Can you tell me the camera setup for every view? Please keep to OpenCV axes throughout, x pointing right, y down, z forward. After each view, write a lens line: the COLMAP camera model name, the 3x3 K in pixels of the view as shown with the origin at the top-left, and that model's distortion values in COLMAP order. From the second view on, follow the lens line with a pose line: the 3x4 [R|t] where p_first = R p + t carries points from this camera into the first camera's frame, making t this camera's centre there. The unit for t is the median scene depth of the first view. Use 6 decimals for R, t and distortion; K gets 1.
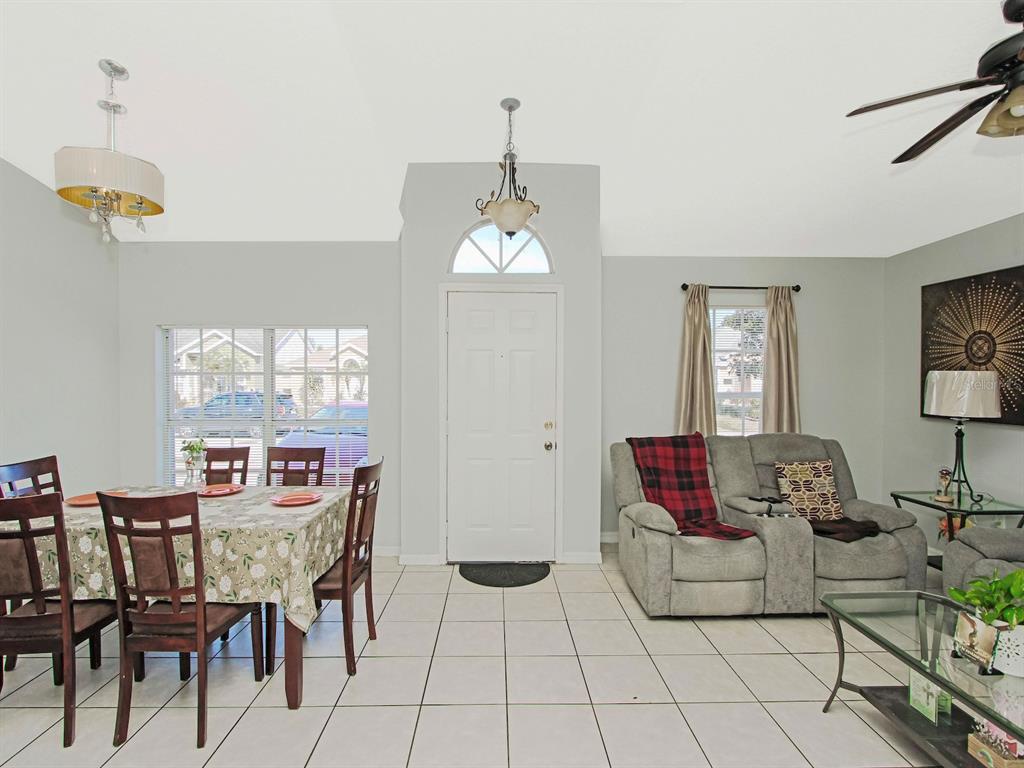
lens RADIAL K [[494.9, 0, 513.2], [0, 494.9, 385.4], [0, 0, 1]] dist [0.020657, 0.000959]
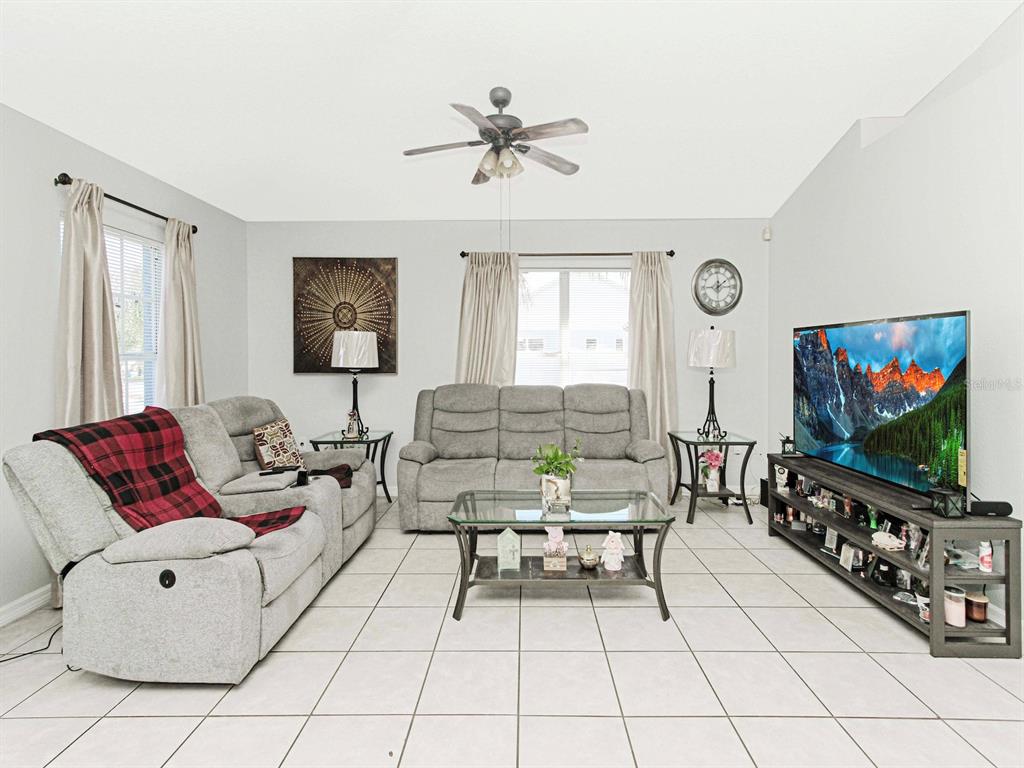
lens RADIAL K [[494.9, 0, 517.1], [0, 494.9, 354.7], [0, 0, 1]] dist [0.020657, 0.000959]
pose [[0.037455, 0.000870, 0.999298, -0.315840], [0.012907, 0.999916, -0.001354, 0.032936], [-0.999215, 0.012949, 0.037441, 0.514338]]
